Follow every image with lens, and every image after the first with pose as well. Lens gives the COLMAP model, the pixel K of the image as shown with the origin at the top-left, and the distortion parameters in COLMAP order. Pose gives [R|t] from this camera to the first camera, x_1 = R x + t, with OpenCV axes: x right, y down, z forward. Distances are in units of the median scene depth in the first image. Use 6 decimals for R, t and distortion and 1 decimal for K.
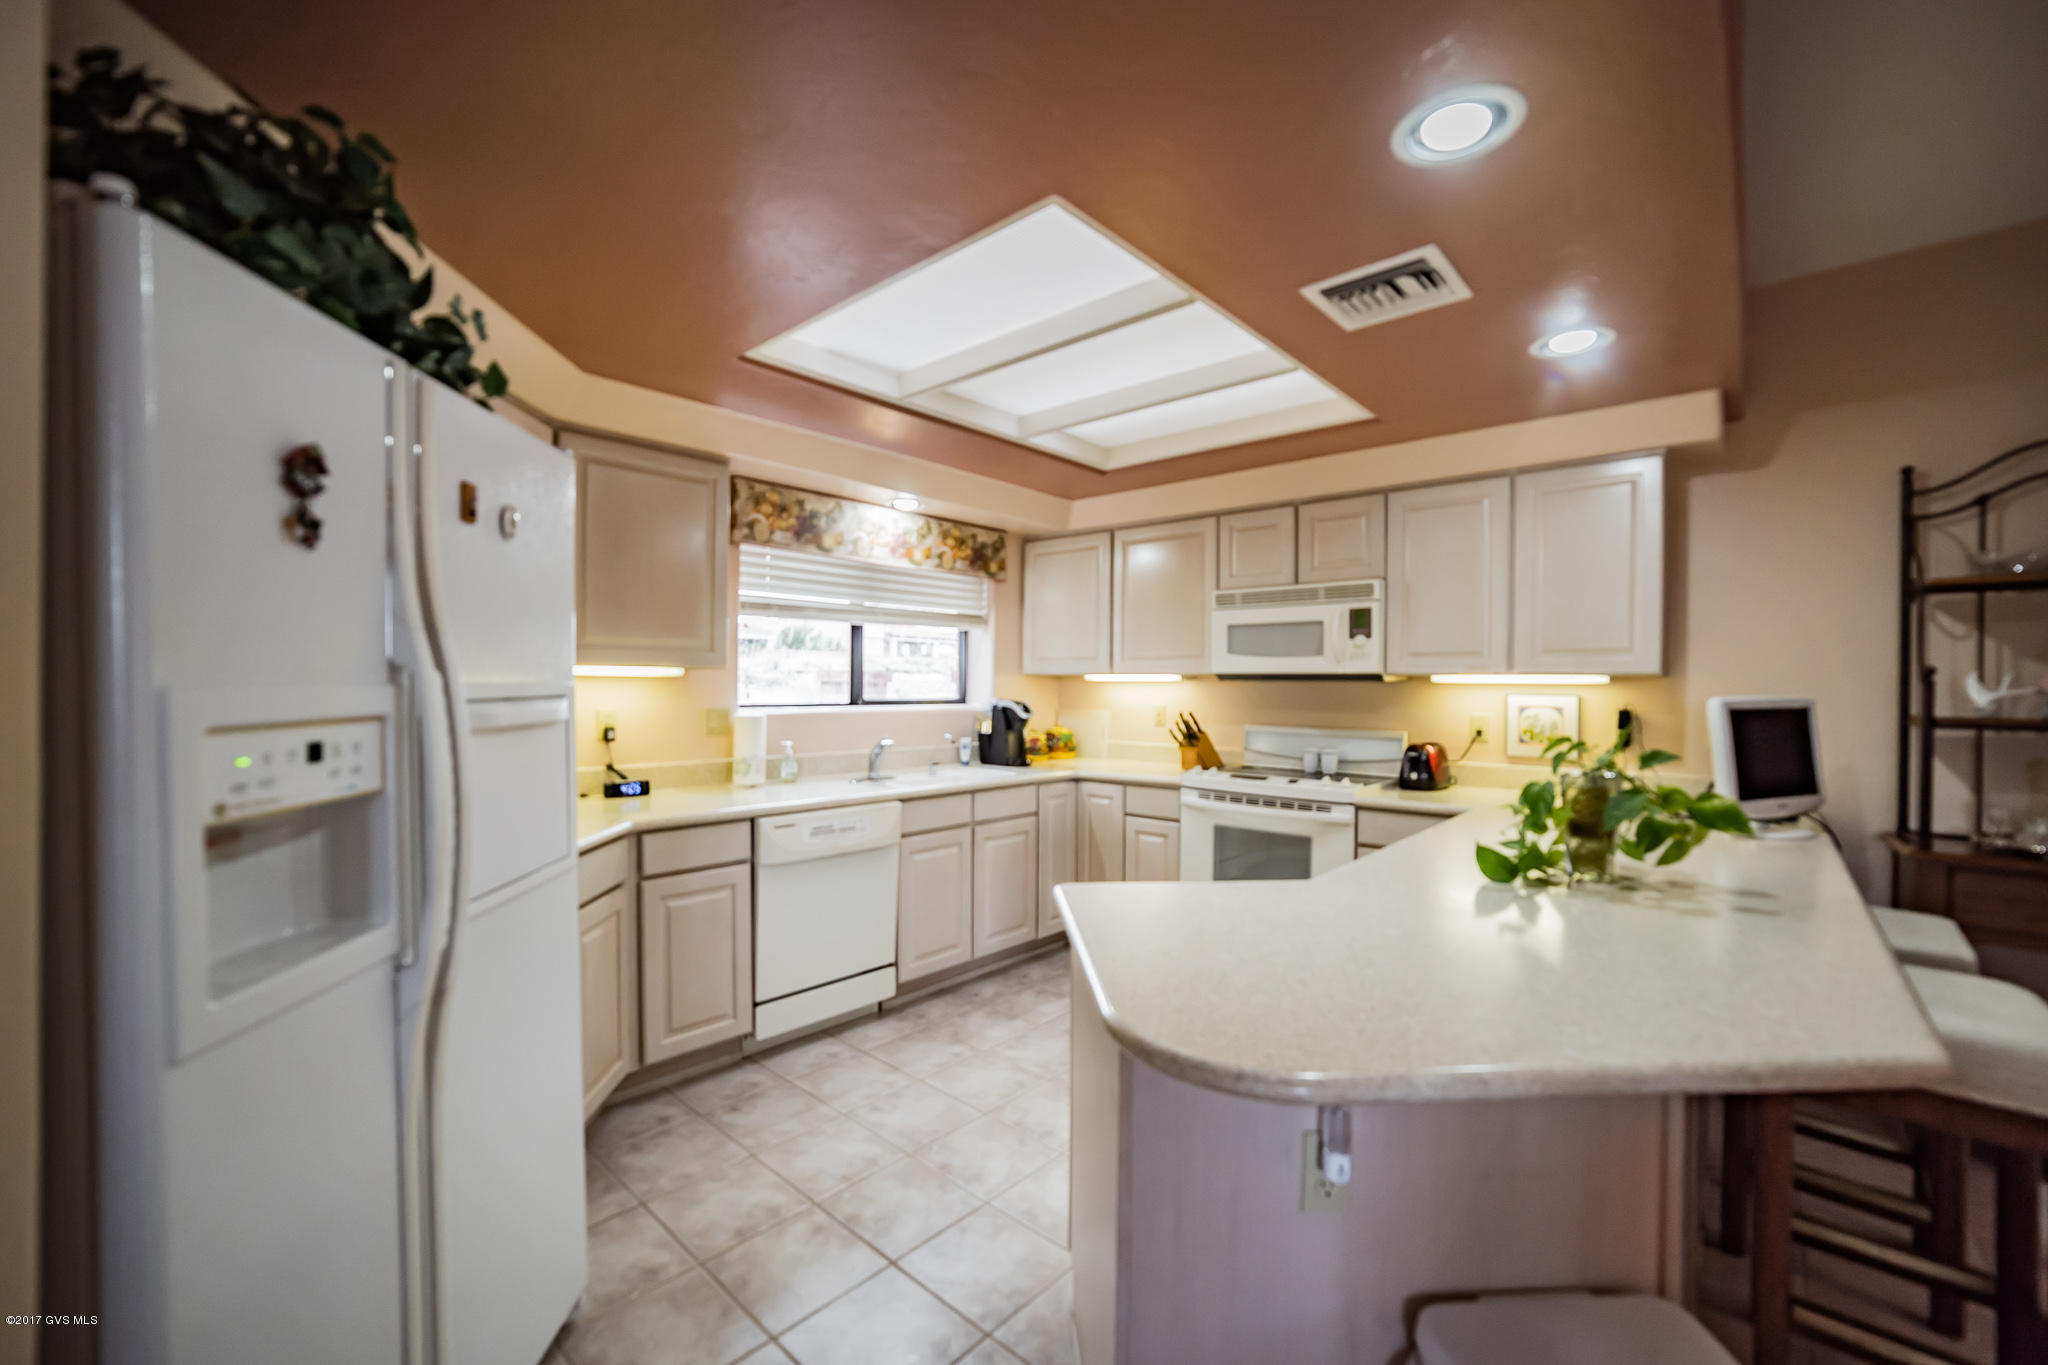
lens RADIAL K [[824.7, 0, 1031.8], [0, 824.7, 680.5], [0, 0, 1]] dist [-0.022843, 0.004739]
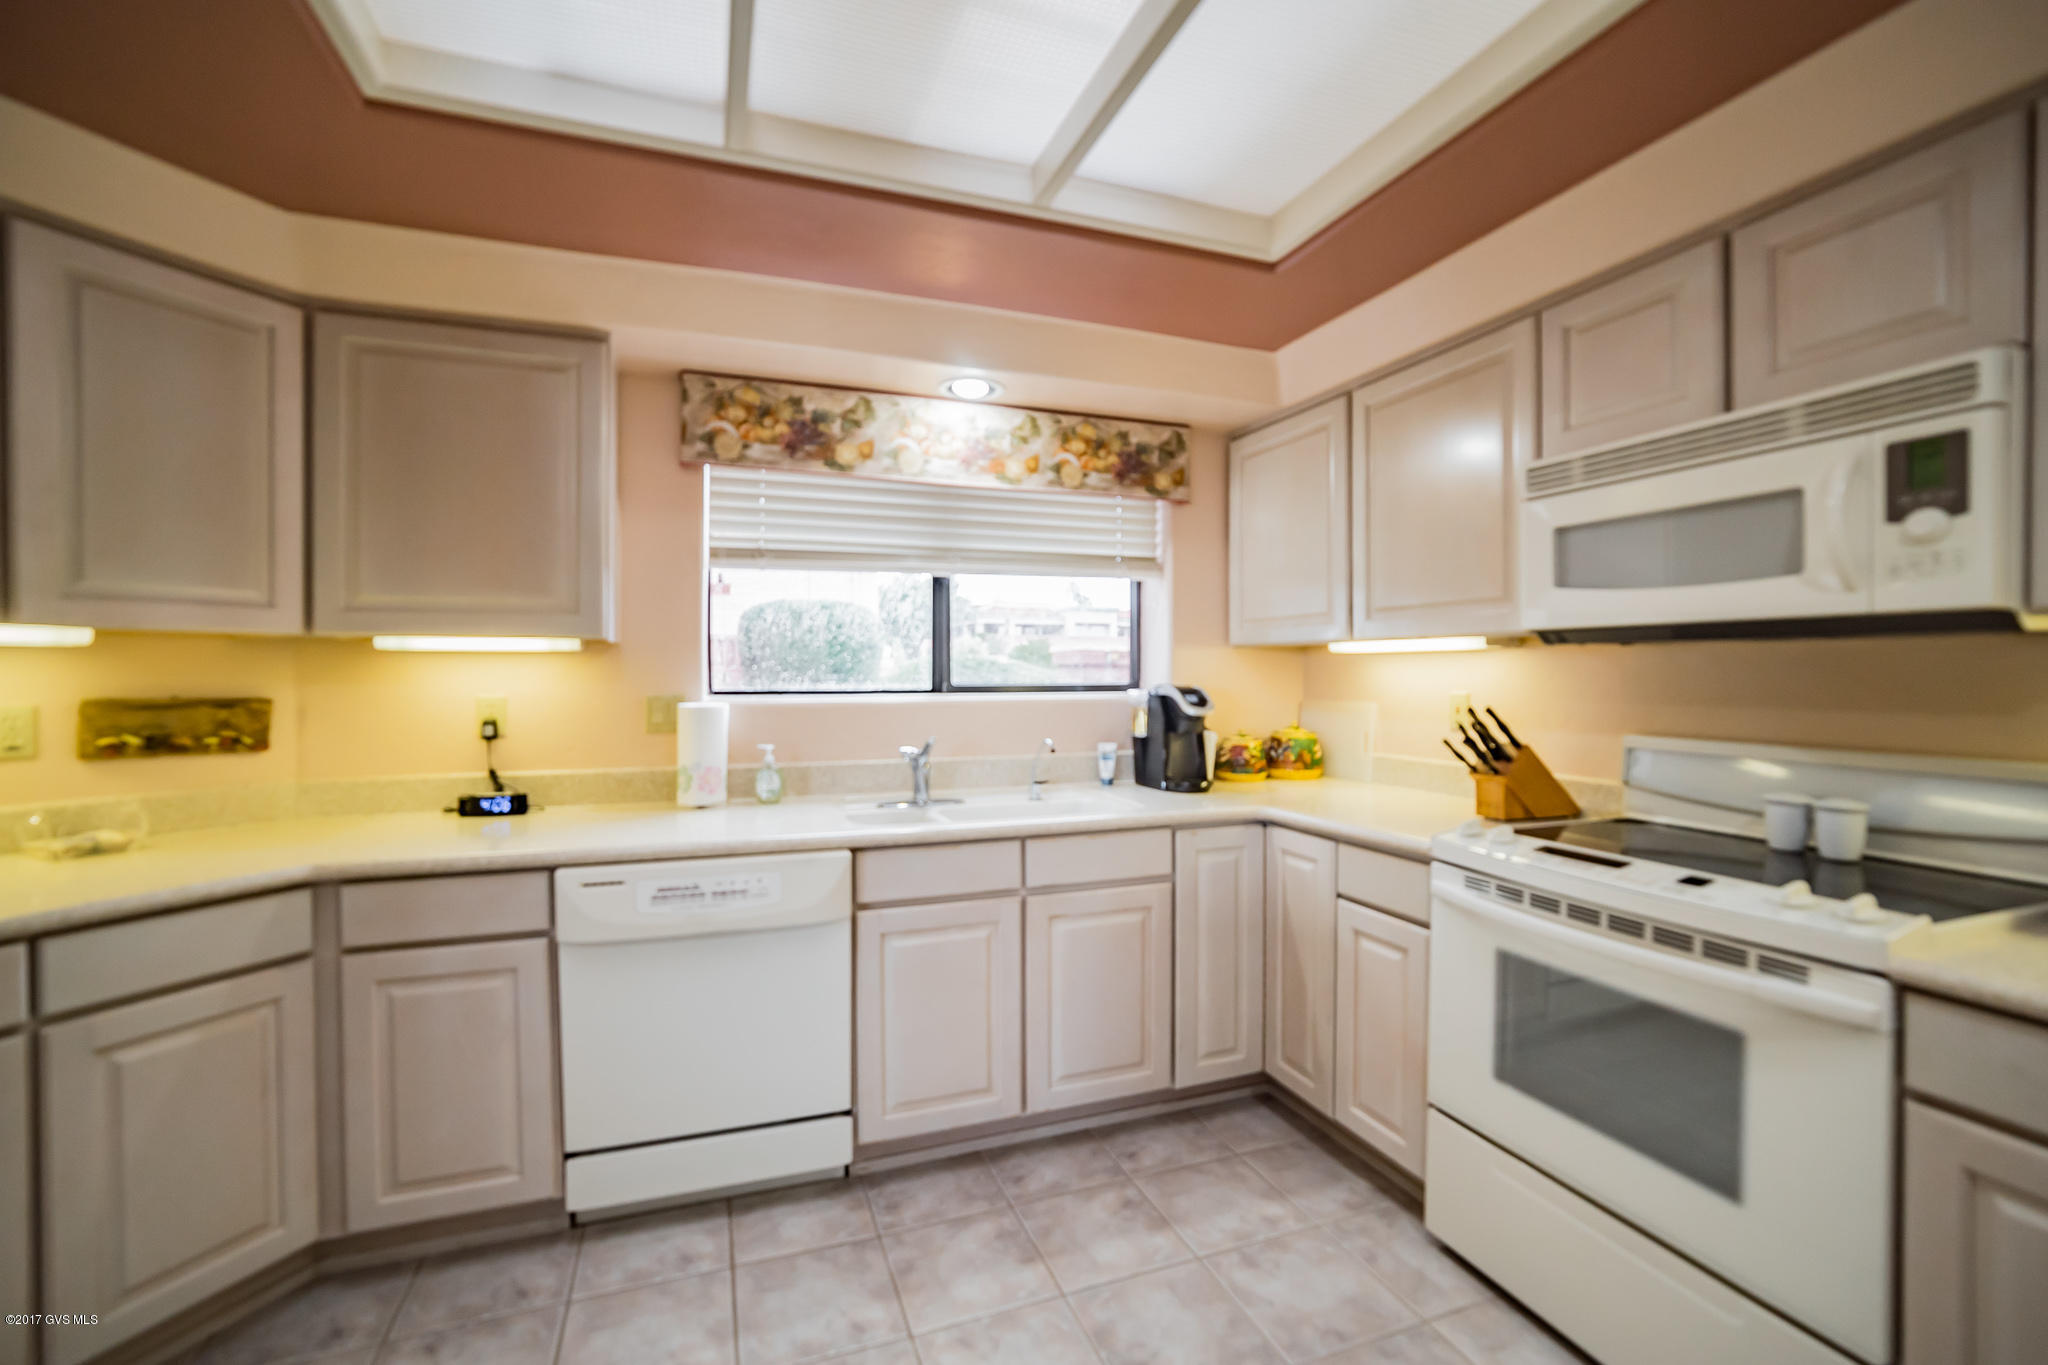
lens RADIAL K [[824.7, 0, 1020.9], [0, 824.7, 676.4], [0, 0, 1]] dist [-0.022843, 0.004739]
pose [[0.868817, -0.006368, -0.495092, 0.227569], [0.011259, 0.999913, 0.006897, 0.014119], [0.495005, -0.011566, 0.868813, 0.486897]]
